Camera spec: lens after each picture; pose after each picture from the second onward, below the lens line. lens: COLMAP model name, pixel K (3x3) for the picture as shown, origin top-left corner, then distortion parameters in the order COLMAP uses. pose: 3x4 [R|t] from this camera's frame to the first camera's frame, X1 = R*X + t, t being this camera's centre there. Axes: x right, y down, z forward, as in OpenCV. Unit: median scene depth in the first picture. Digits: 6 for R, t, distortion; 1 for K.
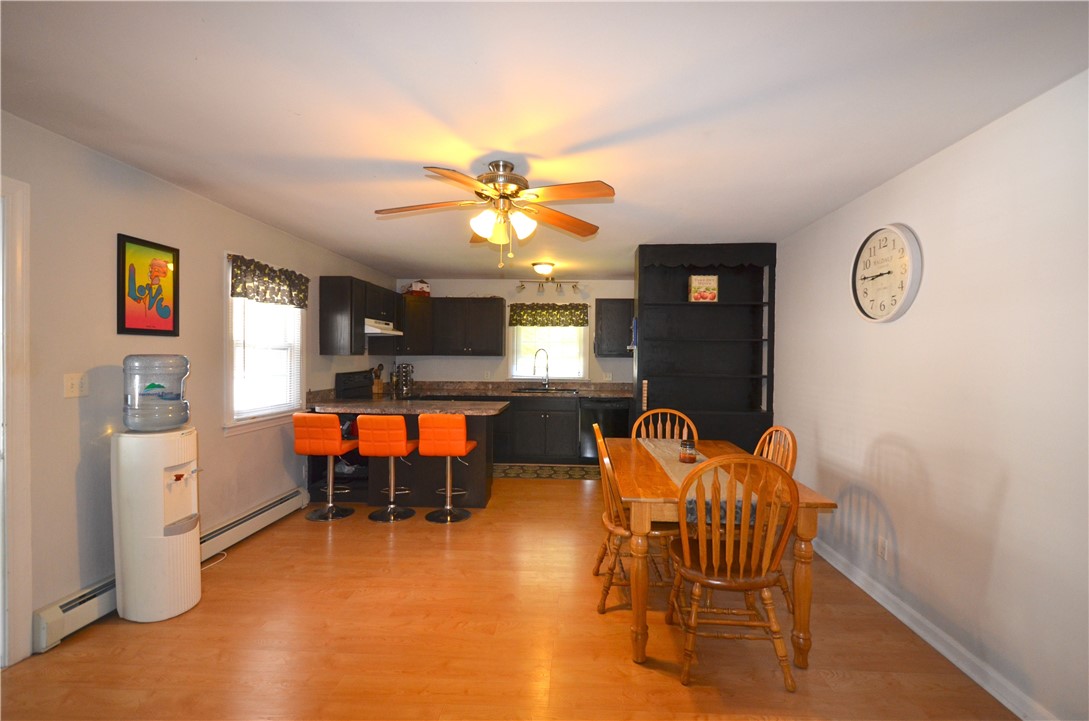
lens RADIAL K [[476.3, 0, 544.5], [0, 476.3, 360.5], [0, 0, 1]] dist [0.015147, -0.000038]
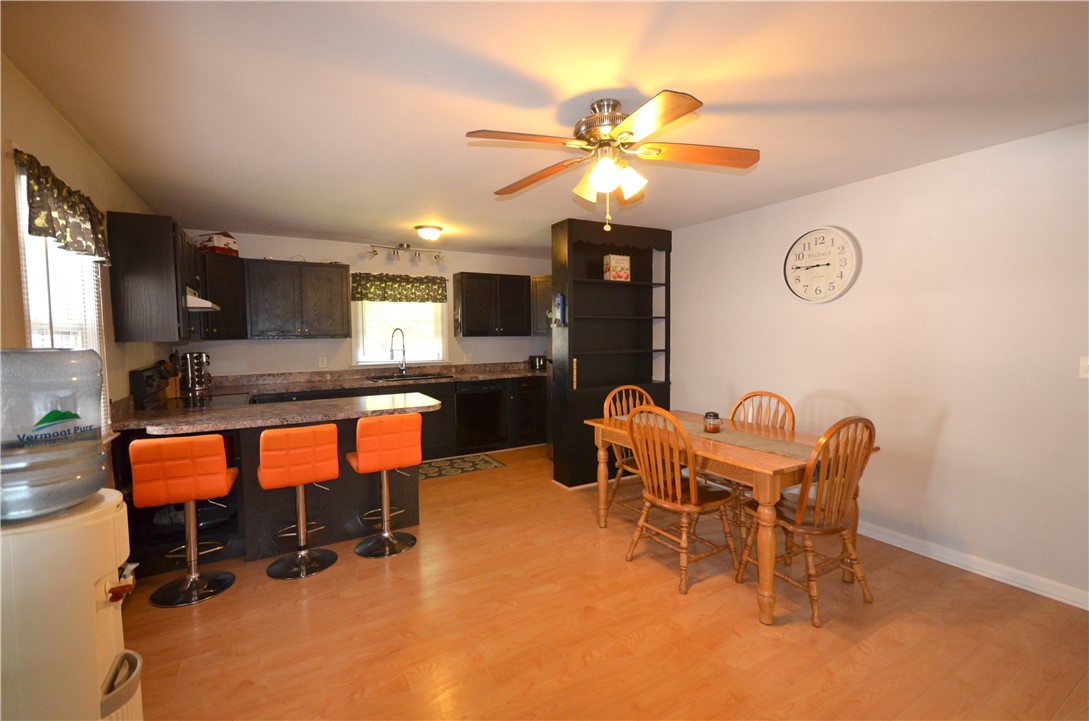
lens RADIAL K [[484.9, 0, 544.5], [0, 484.9, 360.5], [0, 0, 1]] dist [0.014620, -0.000286]
pose [[0.836605, -0.049075, 0.545604, -0.312632], [0.024860, 0.998354, 0.051679, -0.006689], [-0.547242, -0.029671, 0.836448, 0.158164]]
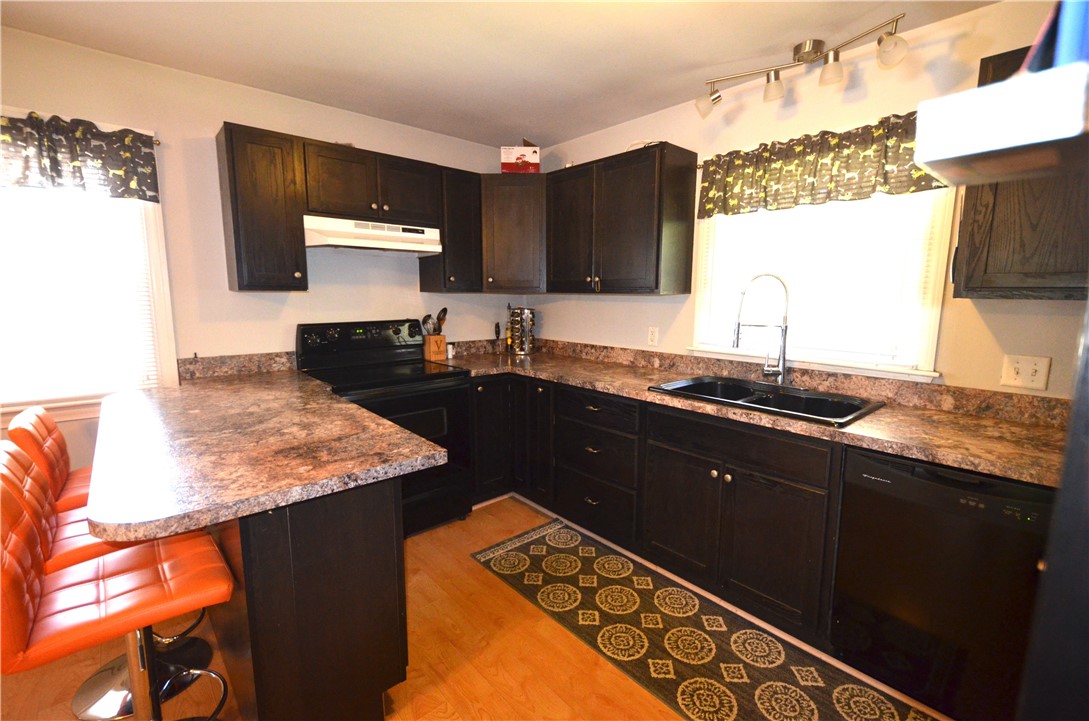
lens RADIAL K [[484.9, 0, 544.5], [0, 484.9, 360.5], [0, 0, 1]] dist [0.014620, -0.000286]
pose [[0.714804, 0.096432, -0.692644, 0.157074], [-0.005494, 0.991191, 0.132327, -0.009212], [0.699303, -0.090782, 0.709038, 0.746444]]
